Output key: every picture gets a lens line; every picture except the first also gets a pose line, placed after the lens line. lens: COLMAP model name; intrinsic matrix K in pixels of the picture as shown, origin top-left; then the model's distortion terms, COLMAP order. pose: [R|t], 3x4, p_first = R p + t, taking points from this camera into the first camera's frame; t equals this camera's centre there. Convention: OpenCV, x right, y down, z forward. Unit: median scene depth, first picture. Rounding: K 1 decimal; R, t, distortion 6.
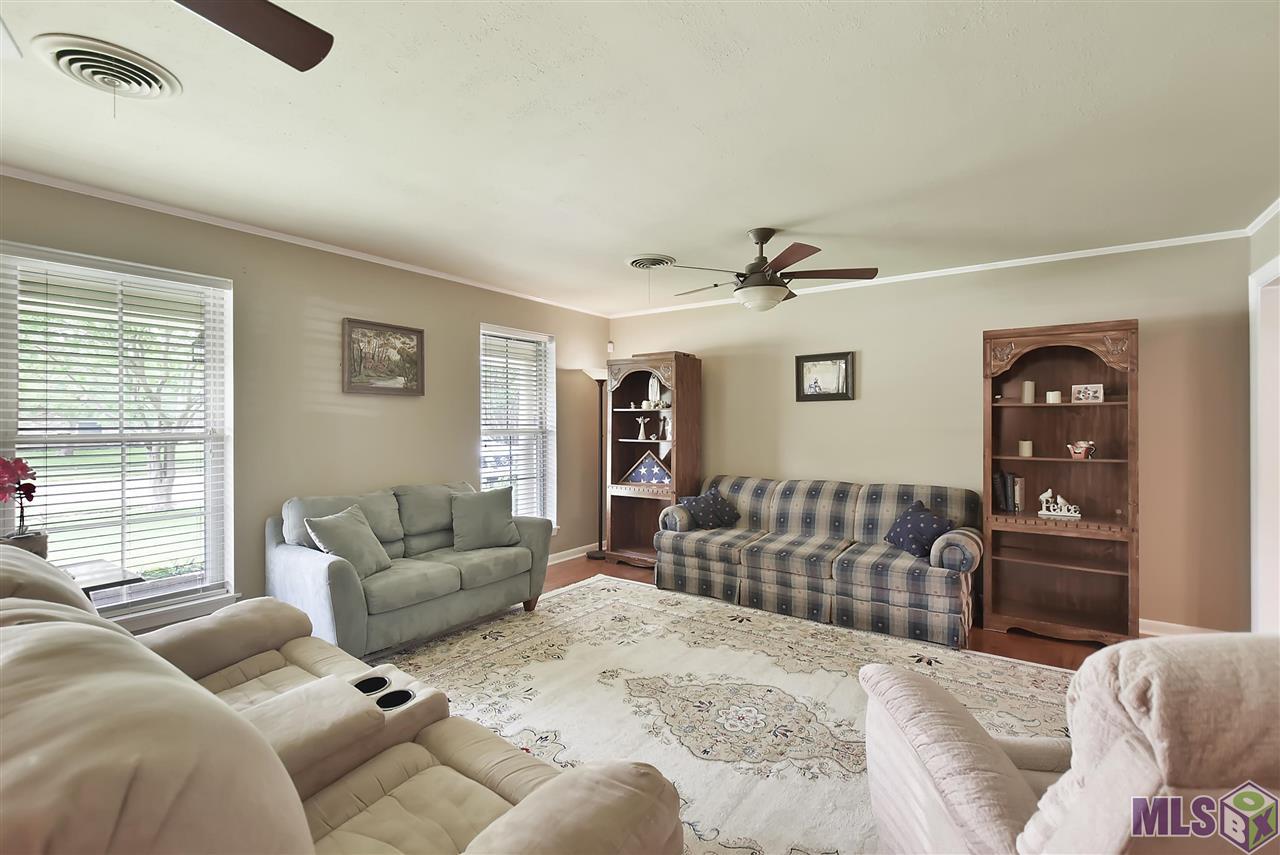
lens RADIAL K [[571.7, 0, 640.0], [0, 571.7, 427.5], [0, 0, 1]] dist [-0.000159, -0.000146]
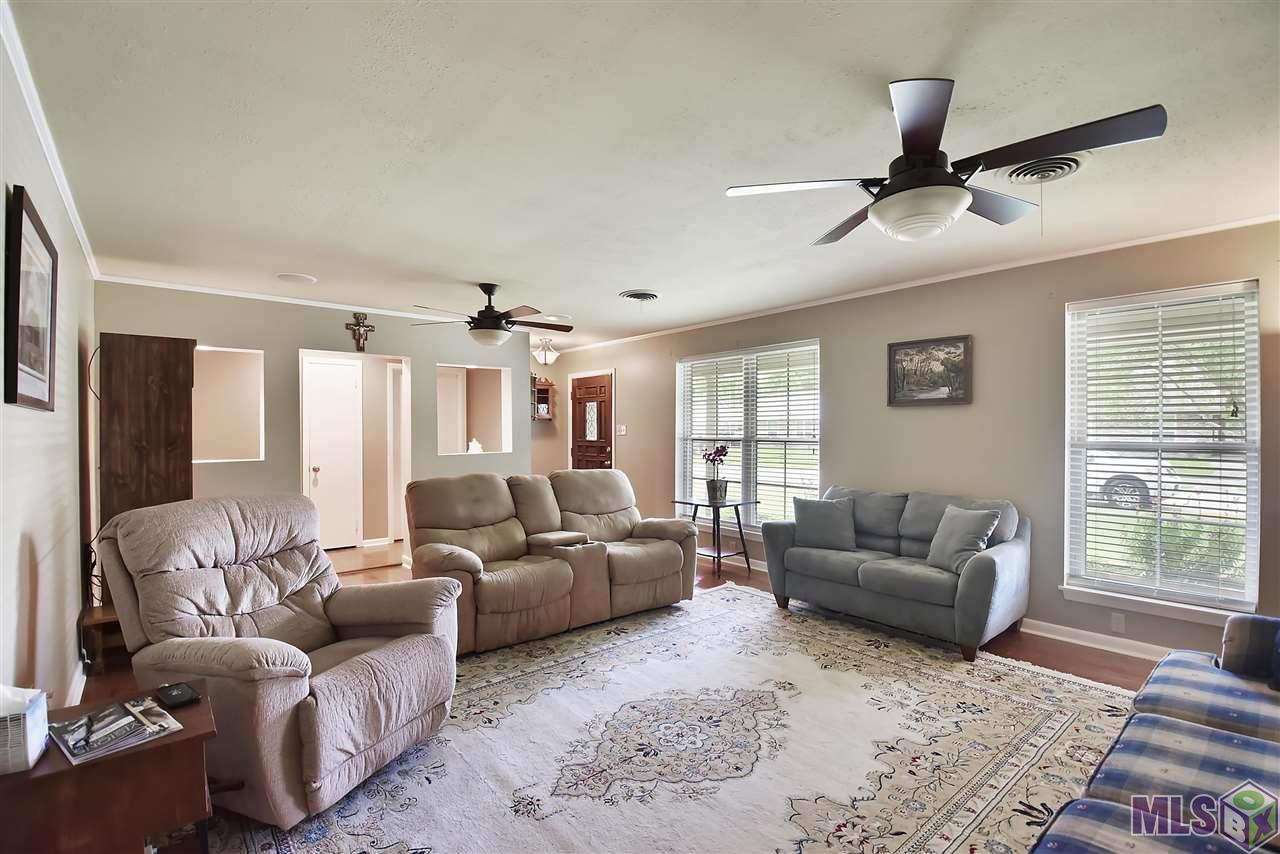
lens RADIAL K [[571.7, 0, 640.0], [0, 571.7, 427.0], [0, 0, 1]] dist [-0.000159, -0.000146]
pose [[-0.244307, -0.005667, -0.969681, 0.758928], [-0.010934, 0.999935, -0.003089, -0.008286], [0.969636, 0.009847, -0.244353, 0.775667]]
